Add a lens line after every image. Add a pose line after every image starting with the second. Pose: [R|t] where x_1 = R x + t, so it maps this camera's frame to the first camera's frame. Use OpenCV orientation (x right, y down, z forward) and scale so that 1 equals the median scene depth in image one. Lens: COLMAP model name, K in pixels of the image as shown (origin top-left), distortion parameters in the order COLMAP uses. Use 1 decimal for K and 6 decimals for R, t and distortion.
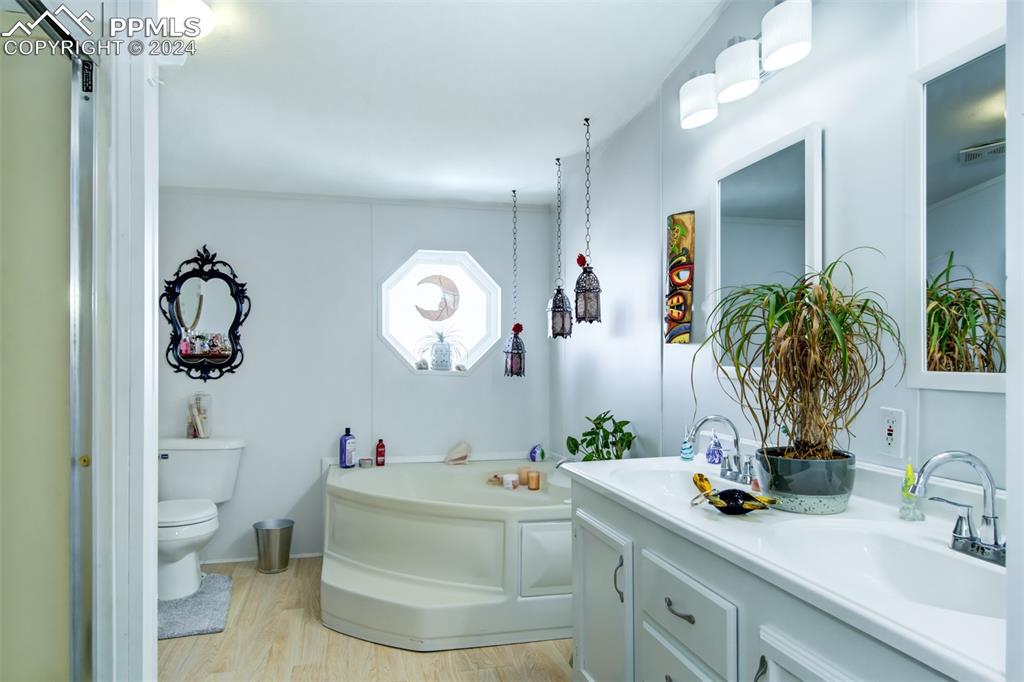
lens RADIAL K [[655.8, 0, 510.6], [0, 655.8, 346.7], [0, 0, 1]] dist [0.001402, 0.000218]
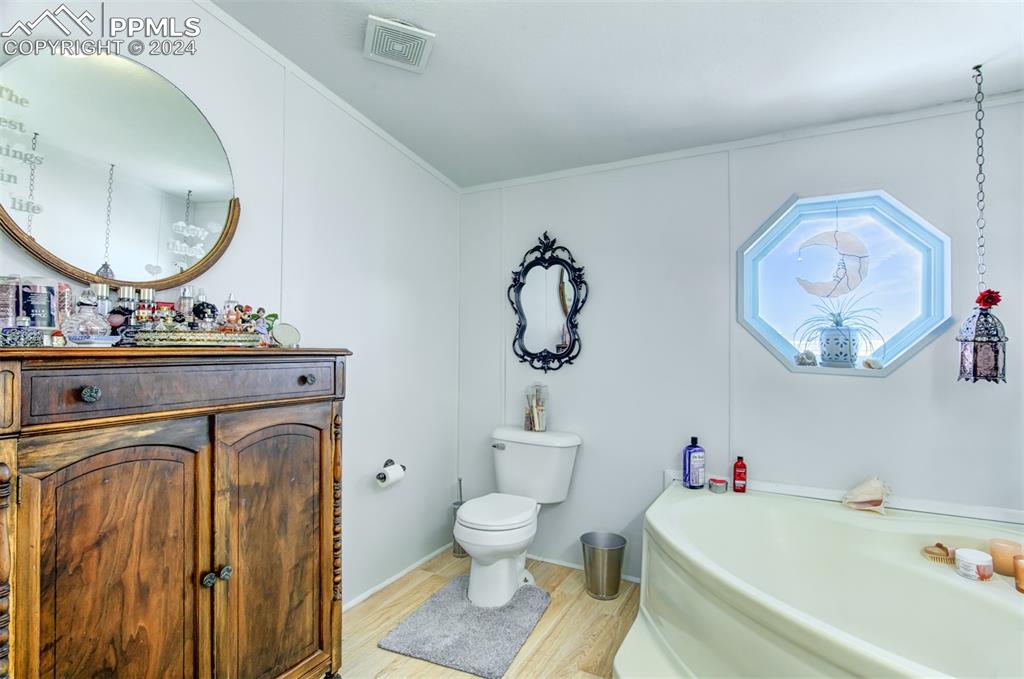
lens RADIAL K [[501.5, 0, 510.7], [0, 501.5, 342.1], [0, 0, 1]] dist [-0.006821, -0.000026]
pose [[0.735263, -0.004802, -0.677765, -0.001513], [0.005749, 0.999983, -0.000849, 0.008725], [0.677758, -0.003272, 0.735278, 0.415044]]
